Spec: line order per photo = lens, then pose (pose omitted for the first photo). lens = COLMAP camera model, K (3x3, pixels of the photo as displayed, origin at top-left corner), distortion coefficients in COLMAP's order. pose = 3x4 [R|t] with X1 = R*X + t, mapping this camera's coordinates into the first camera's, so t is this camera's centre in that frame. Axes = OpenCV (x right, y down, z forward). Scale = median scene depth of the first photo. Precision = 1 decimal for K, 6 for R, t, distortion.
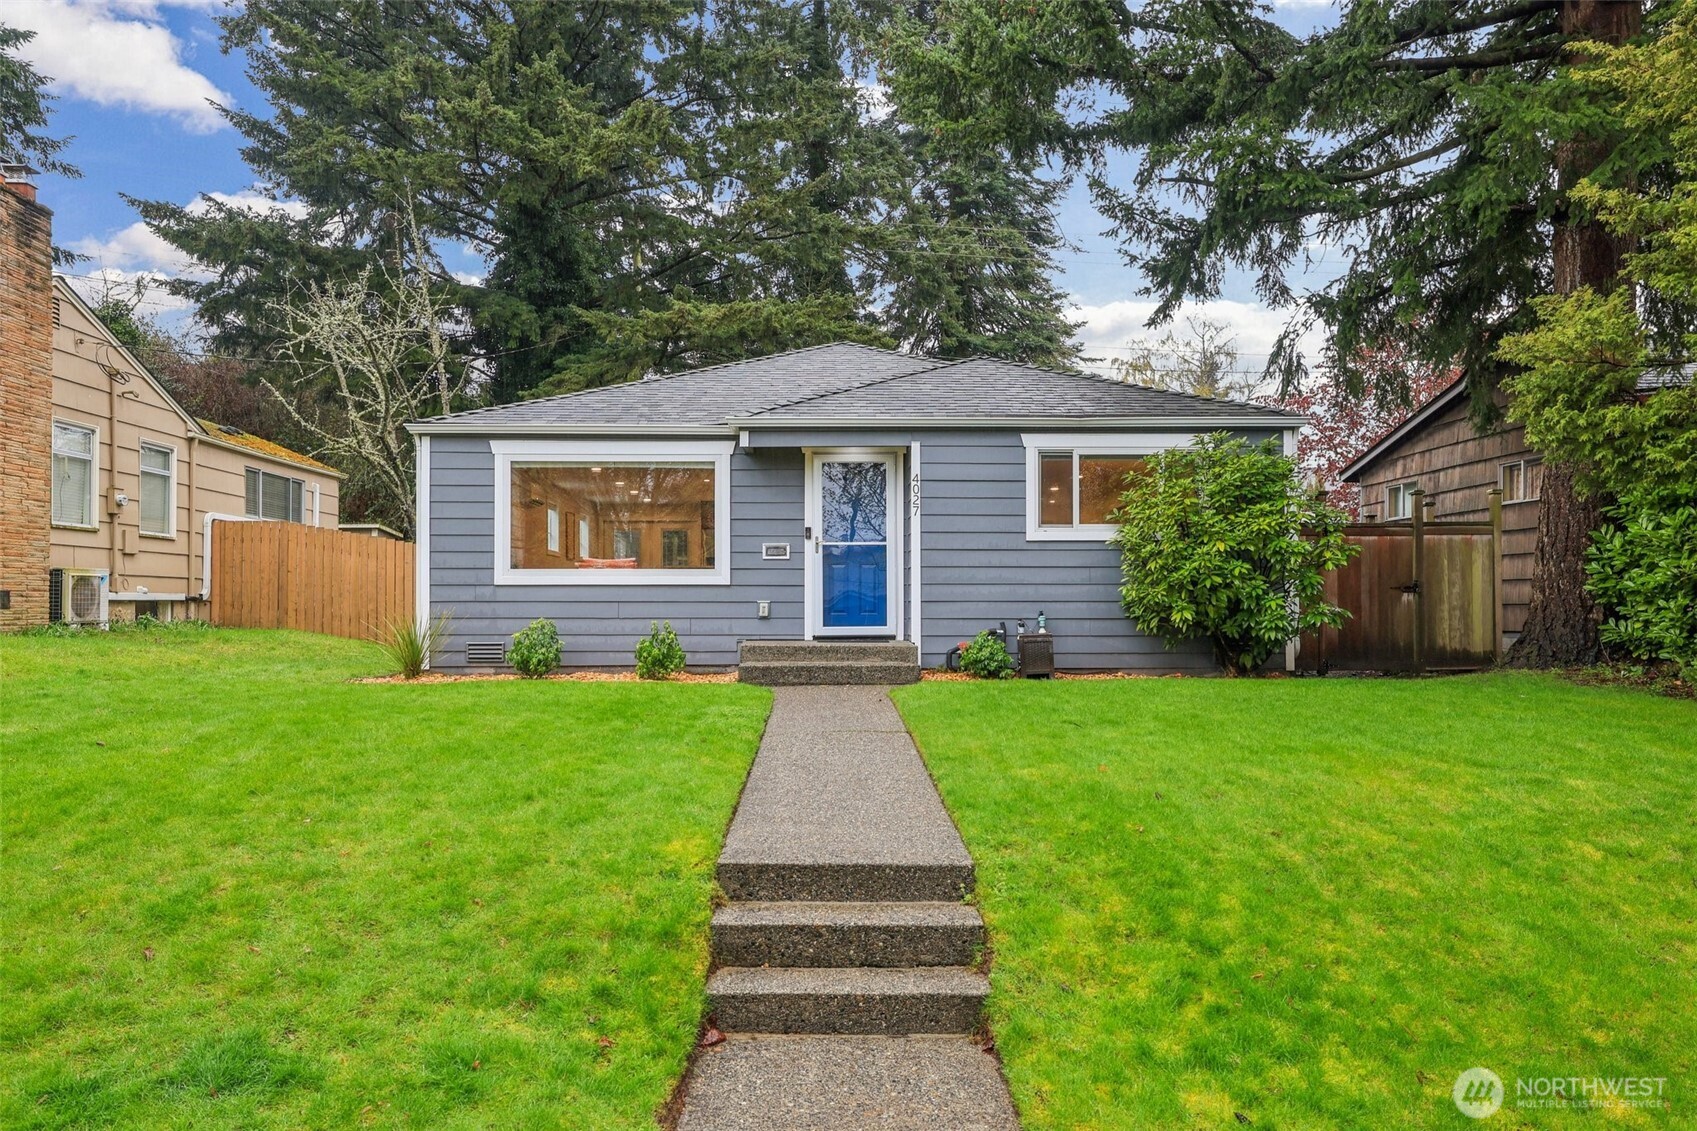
lens RADIAL K [[1223.0, 0, 849.7], [0, 1223.0, 600.1], [0, 0, 1]] dist [-0.004817, -0.001788]
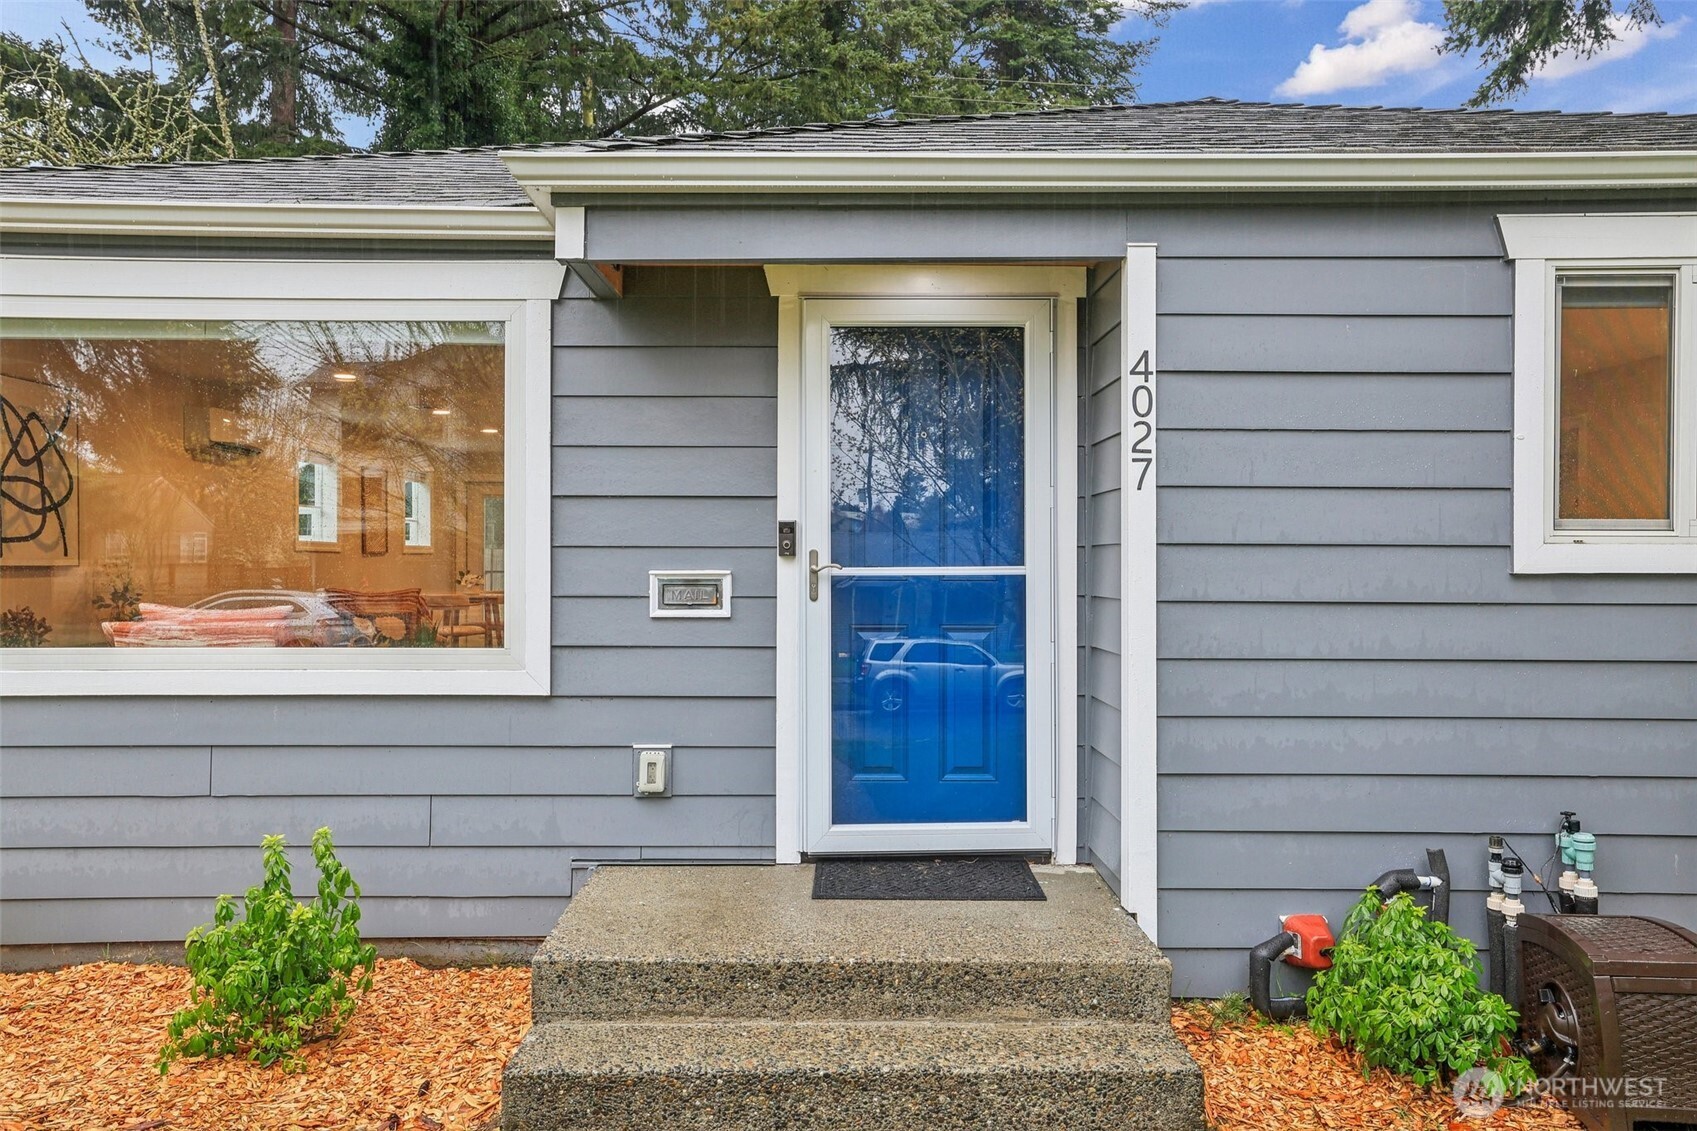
lens RADIAL K [[1317.7, 0, 848.5], [0, 1317.7, 565.5], [0, 0, 1]] dist [0.011767, 0.006850]
pose [[0.999901, 0.002693, -0.013819, -0.012872], [-0.002626, 0.999985, 0.004863, -0.049628], [0.013832, -0.004826, 0.999893, 0.648483]]
